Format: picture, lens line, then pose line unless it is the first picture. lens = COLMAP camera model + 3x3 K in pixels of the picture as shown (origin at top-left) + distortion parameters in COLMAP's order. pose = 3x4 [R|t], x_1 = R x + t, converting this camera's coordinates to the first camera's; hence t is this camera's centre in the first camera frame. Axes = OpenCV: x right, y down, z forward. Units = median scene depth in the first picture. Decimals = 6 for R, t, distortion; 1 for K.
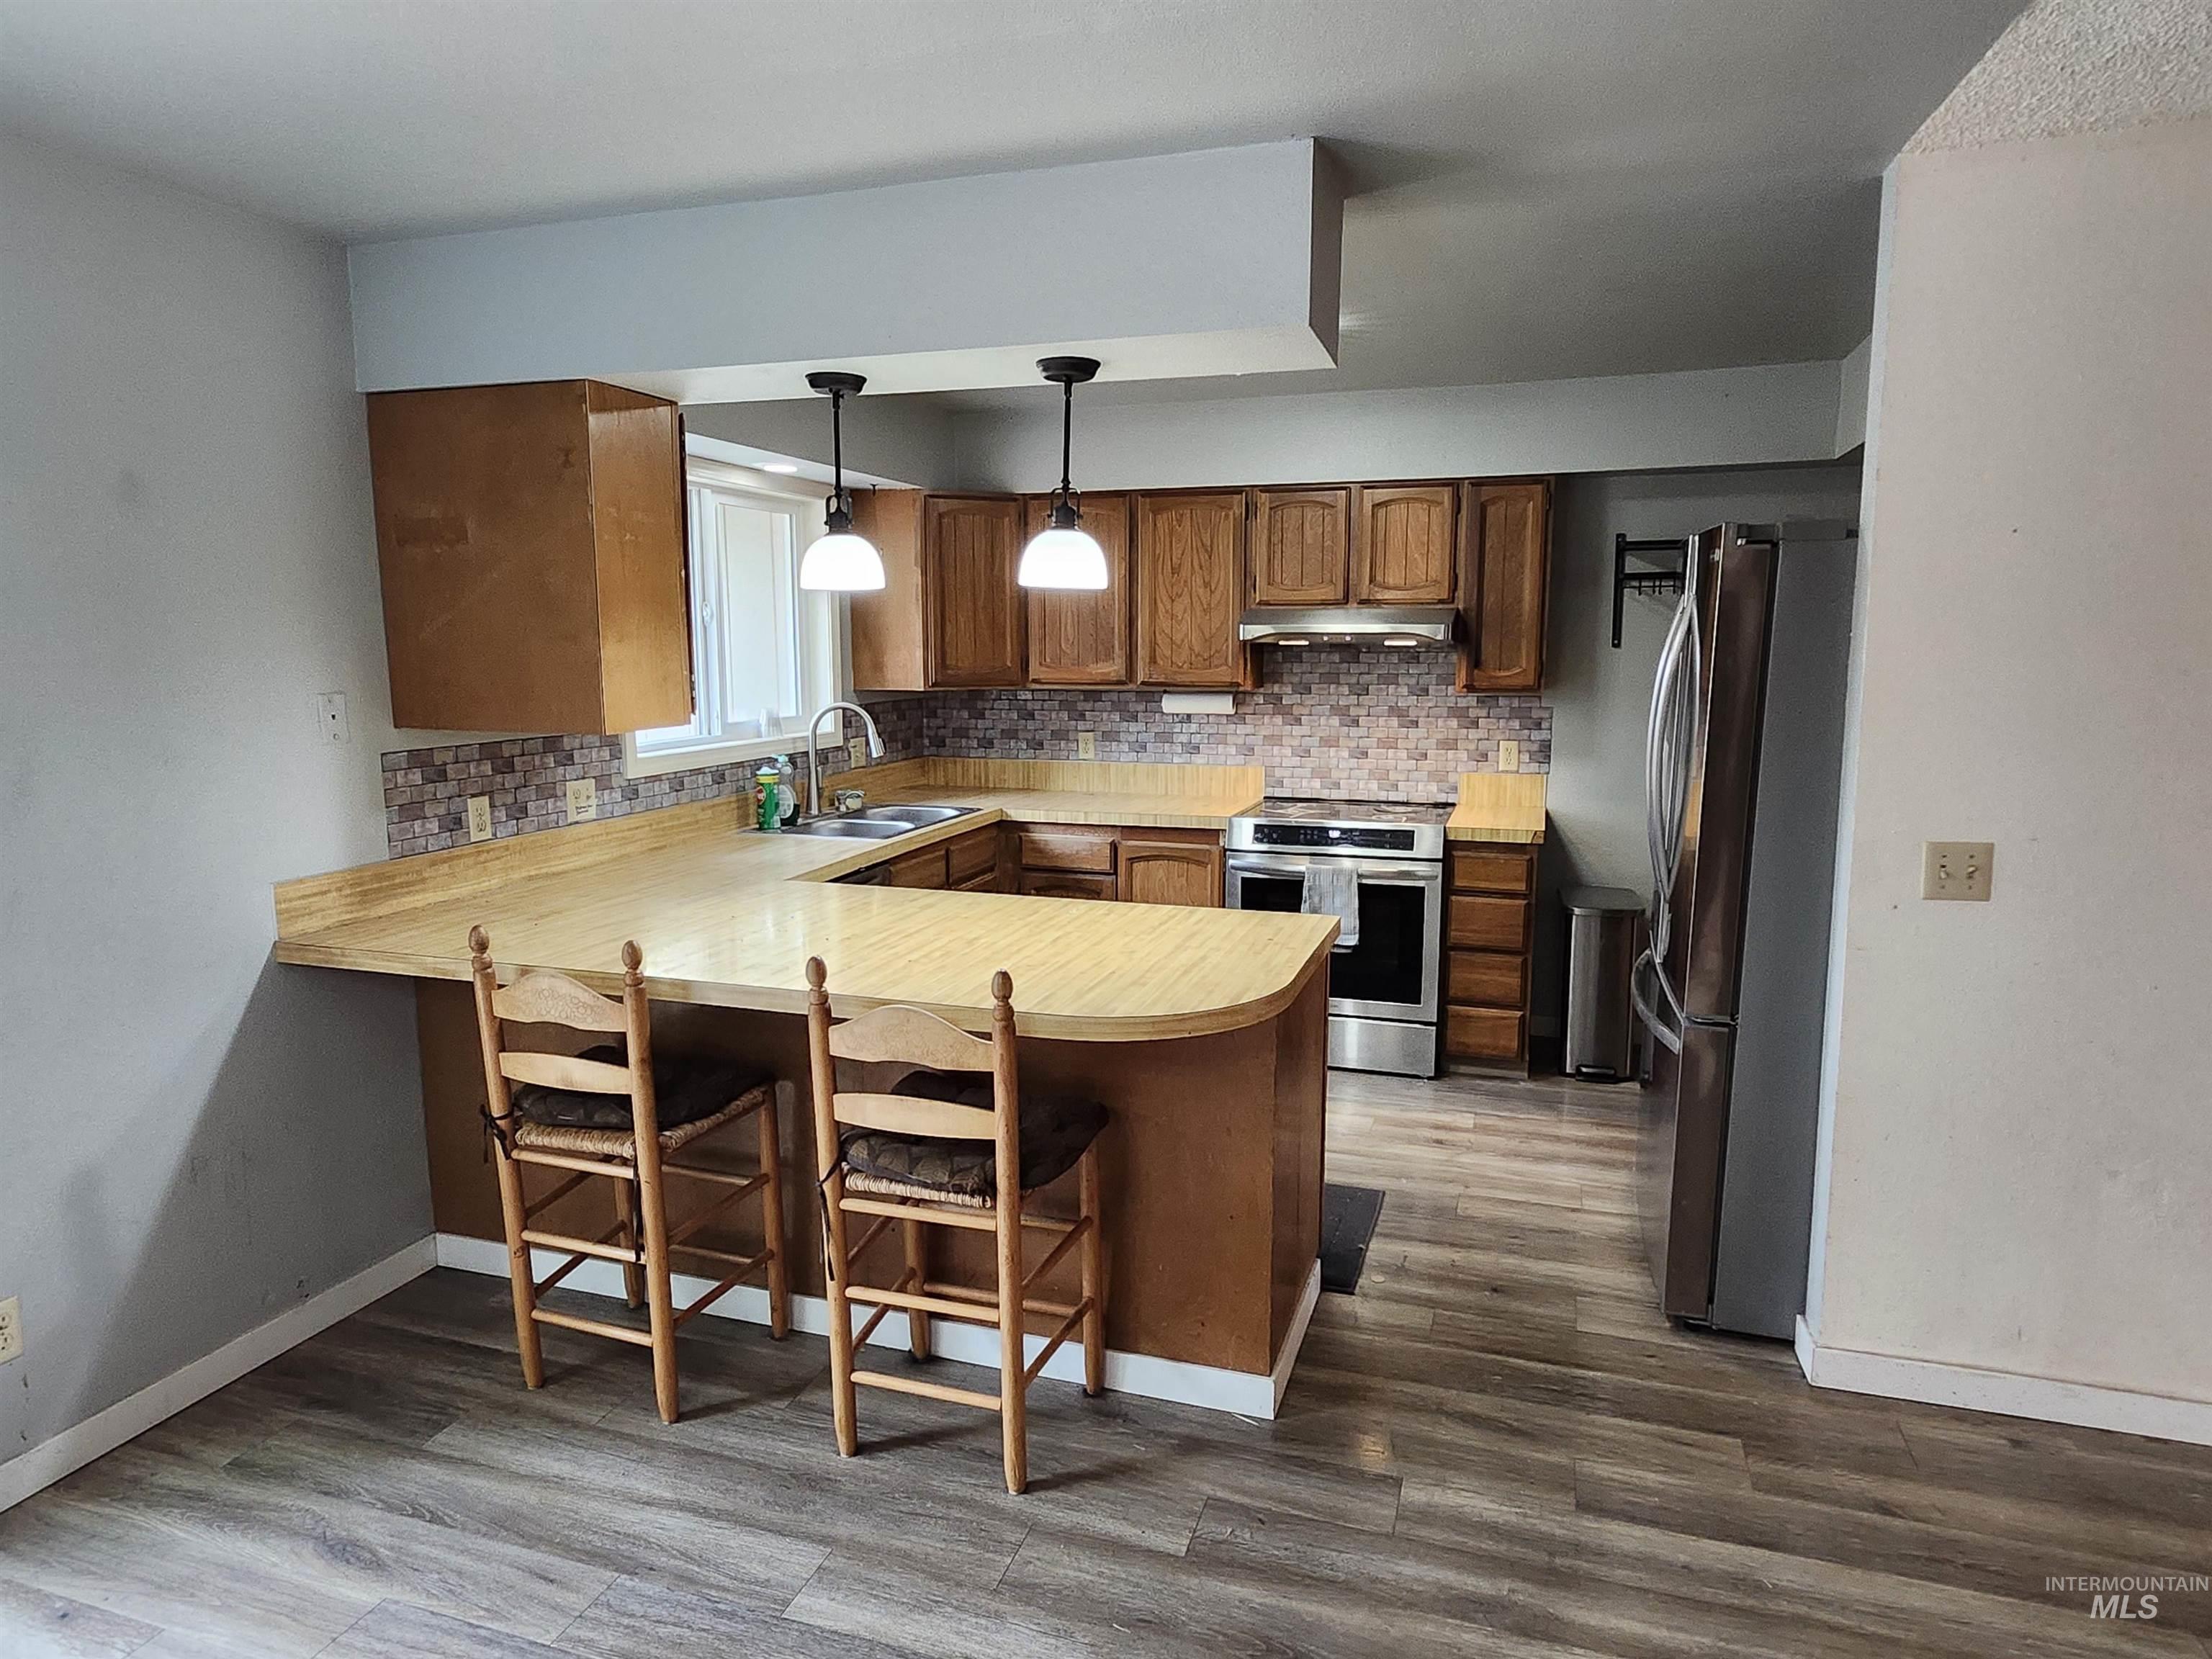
lens RADIAL K [[1340.2, 0, 1099.5], [0, 1340.2, 835.2], [0, 0, 1]] dist [0.012540, -0.006340]
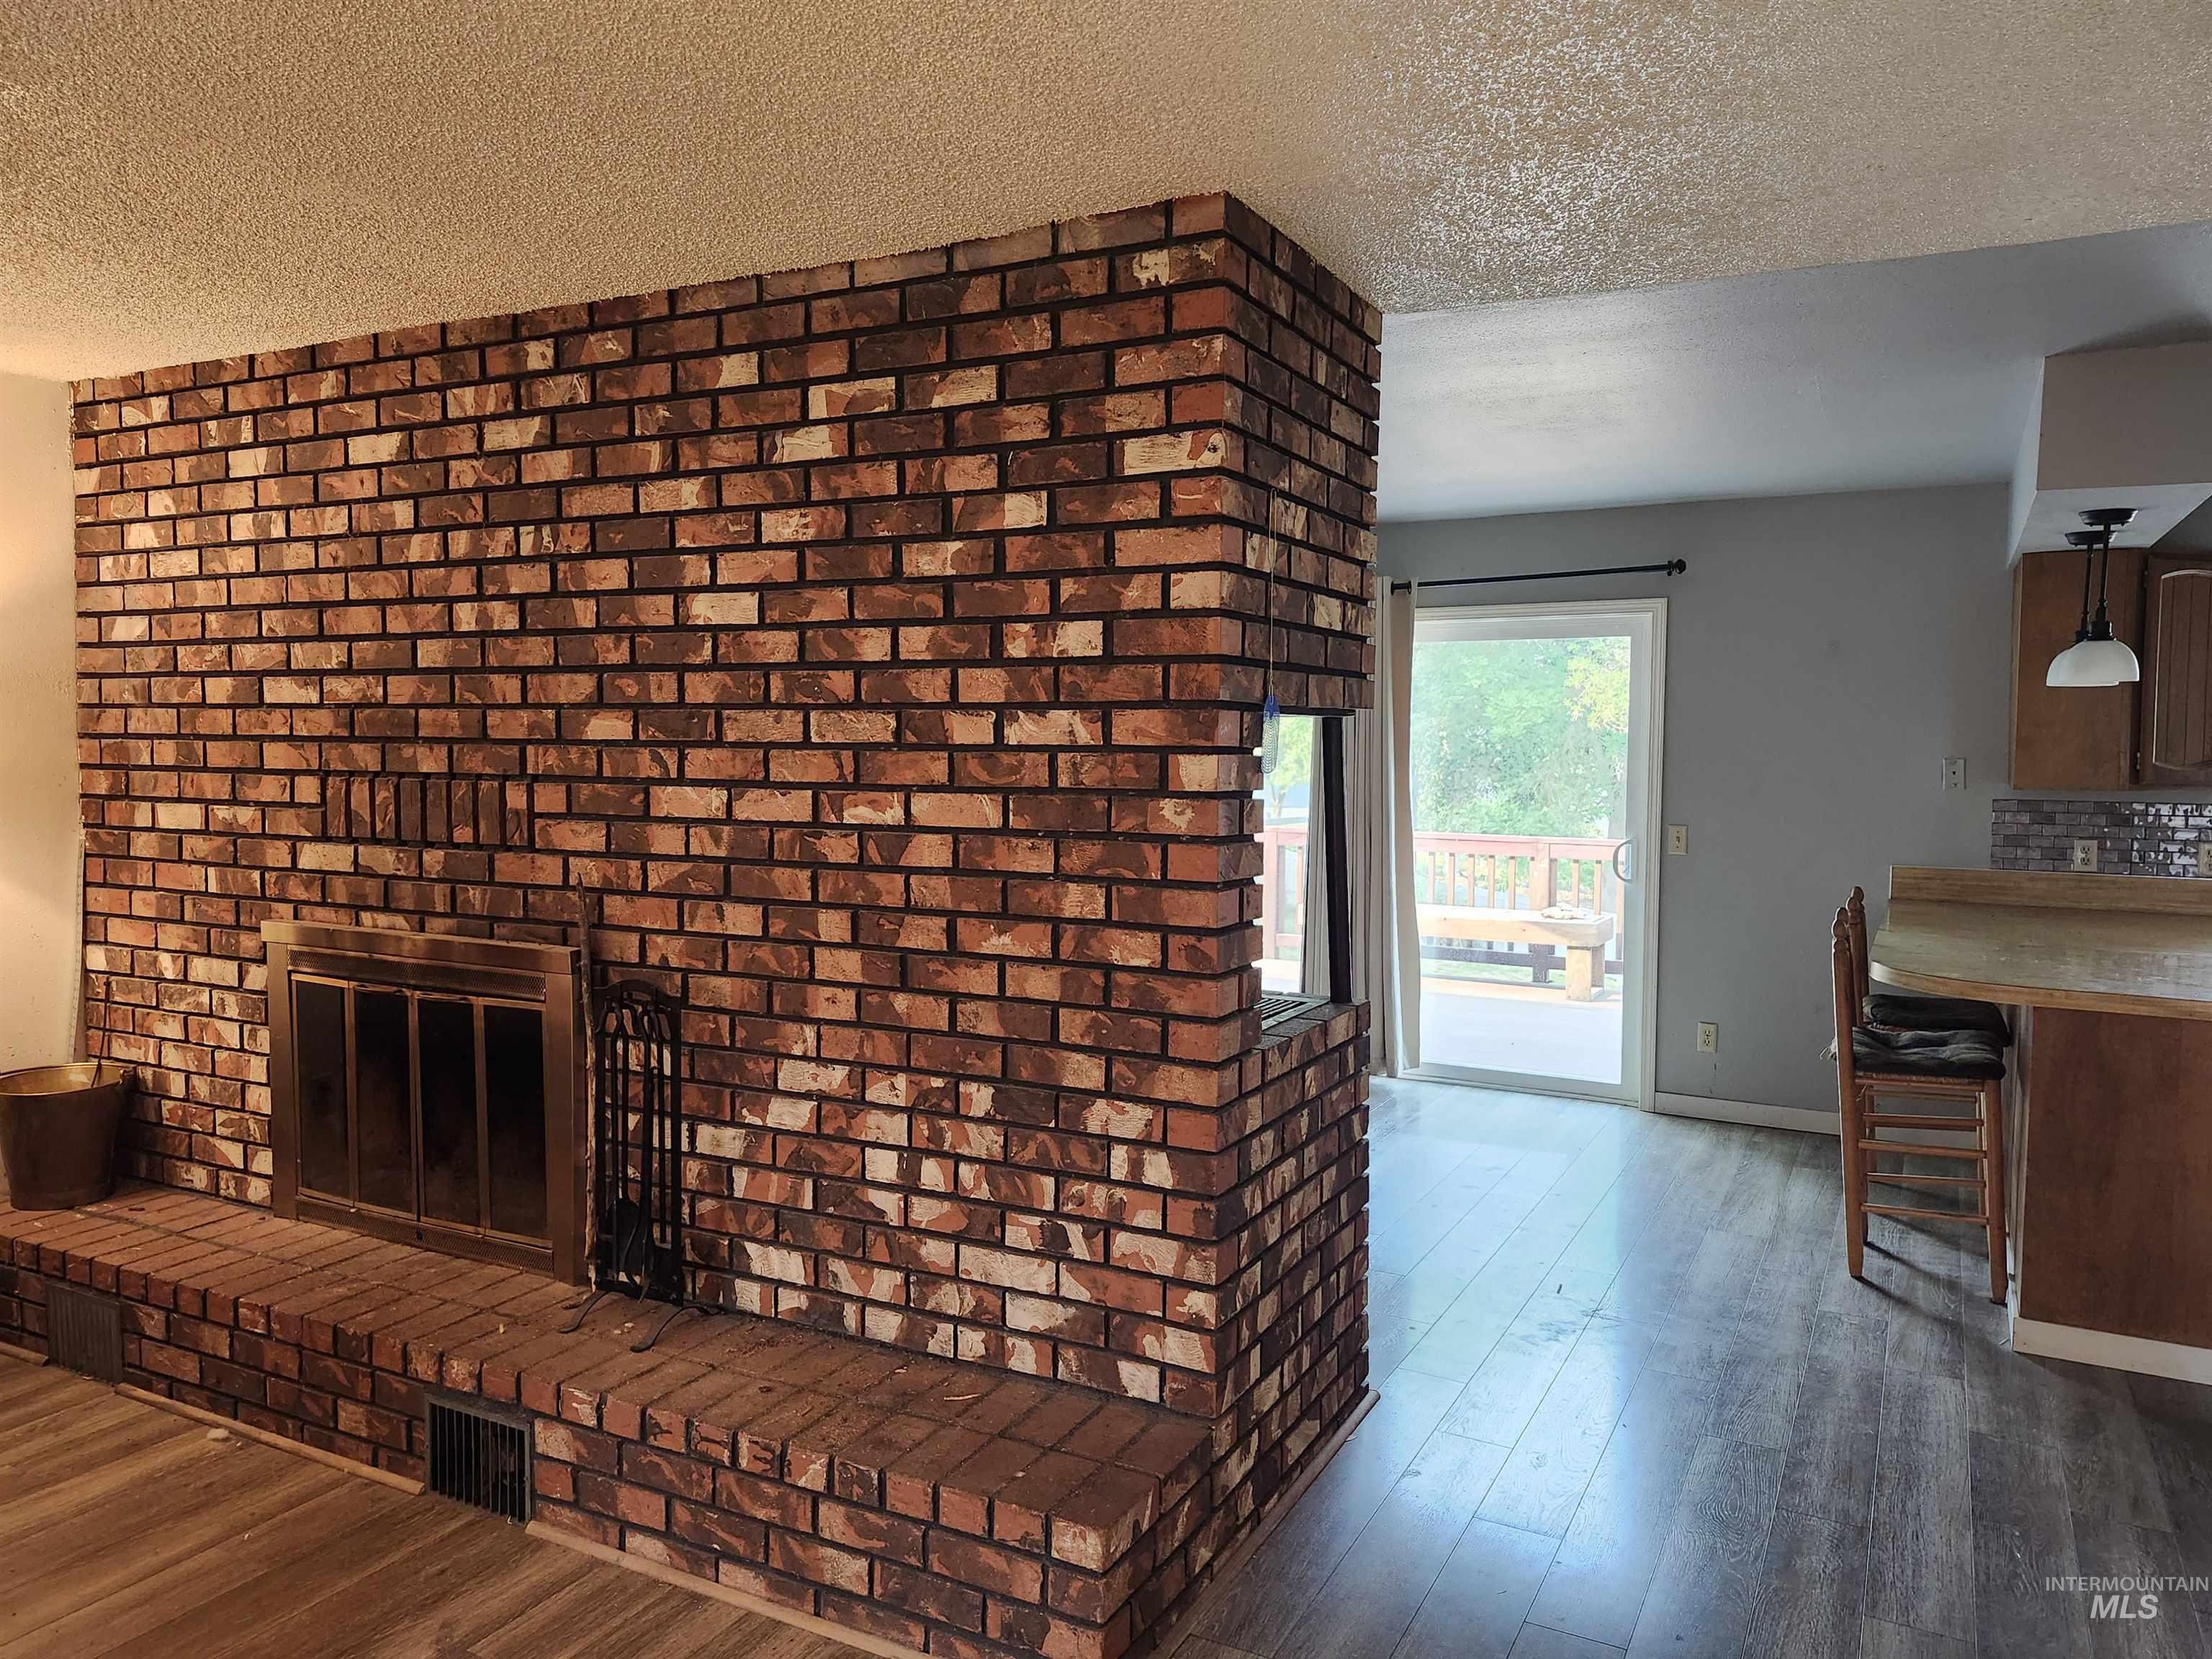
lens RADIAL K [[1519.3, 0, 1106.0], [0, 1519.3, 829.5], [0, 0, 1]] dist [0.118006, -0.149472]
pose [[-0.165683, 0.061229, -0.984276, 1.258268], [-0.145428, 0.985642, 0.085794, -0.028805], [0.975397, 0.157356, -0.154400, 0.254166]]
